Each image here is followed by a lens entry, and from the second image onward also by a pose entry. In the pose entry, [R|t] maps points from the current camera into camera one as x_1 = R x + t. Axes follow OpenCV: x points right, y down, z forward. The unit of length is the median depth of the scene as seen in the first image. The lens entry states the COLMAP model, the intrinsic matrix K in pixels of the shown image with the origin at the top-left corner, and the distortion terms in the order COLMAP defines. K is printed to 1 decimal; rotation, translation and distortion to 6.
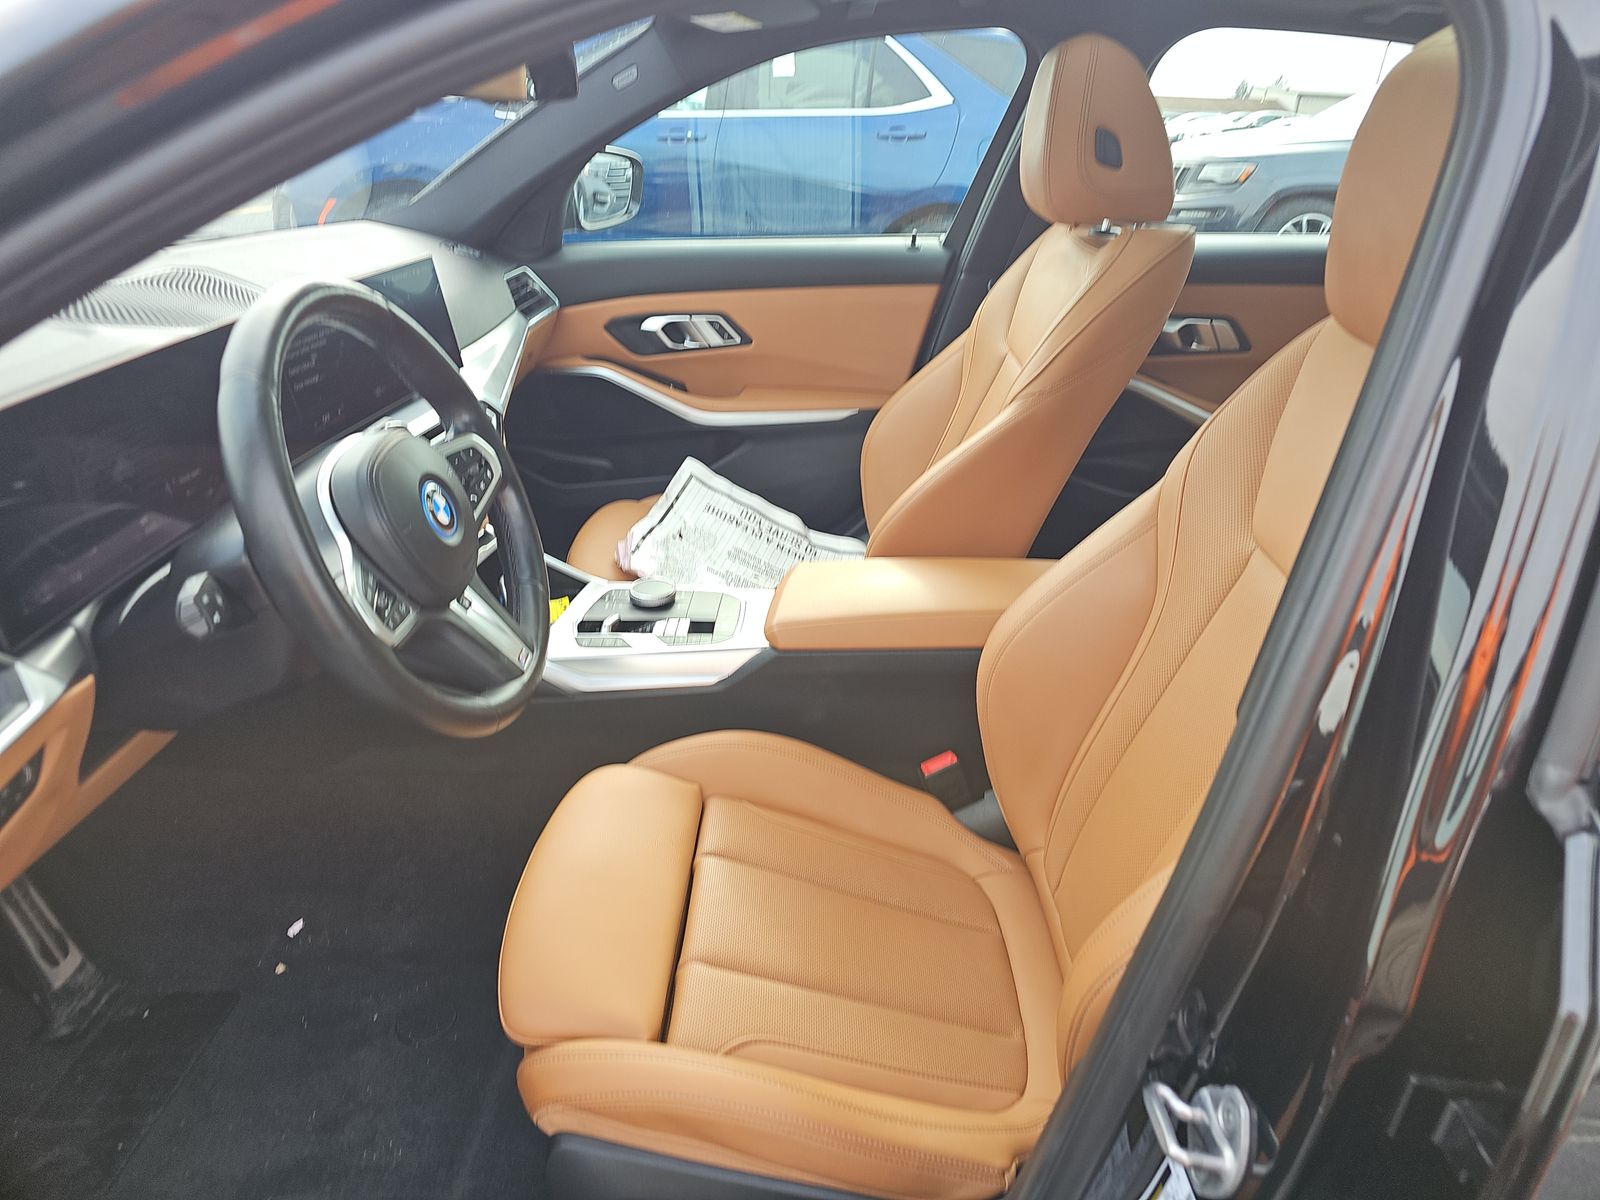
lens RADIAL K [[1100.3, 0, 812.0], [0, 1100.3, 599.1], [0, 0, 1]] dist [0.065482, -0.073492]
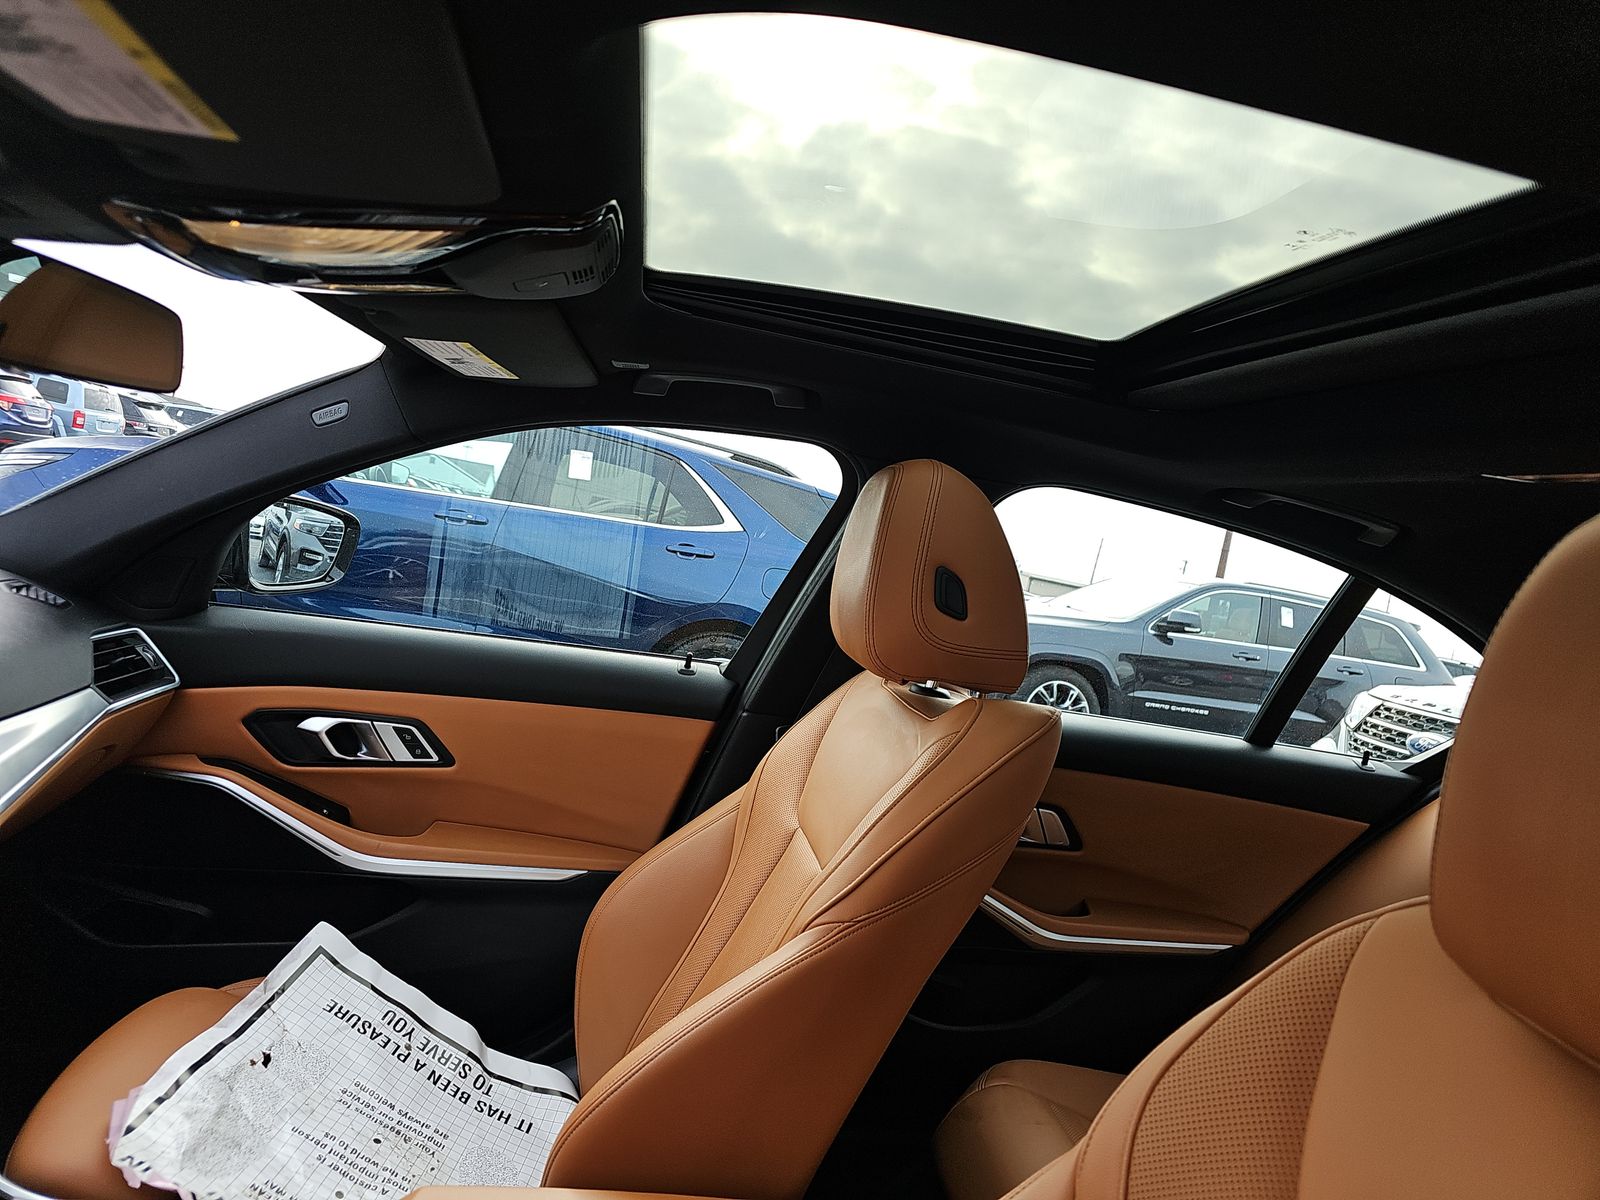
lens RADIAL K [[1100.3, 0, 812.0], [0, 1100.3, 599.1], [0, 0, 1]] dist [0.065482, -0.073492]
pose [[0.971532, 0.145842, 0.186697, 0.023862], [-0.070969, 0.931029, -0.357979, -0.089358], [-0.226028, 0.334538, 0.914875, 0.239644]]
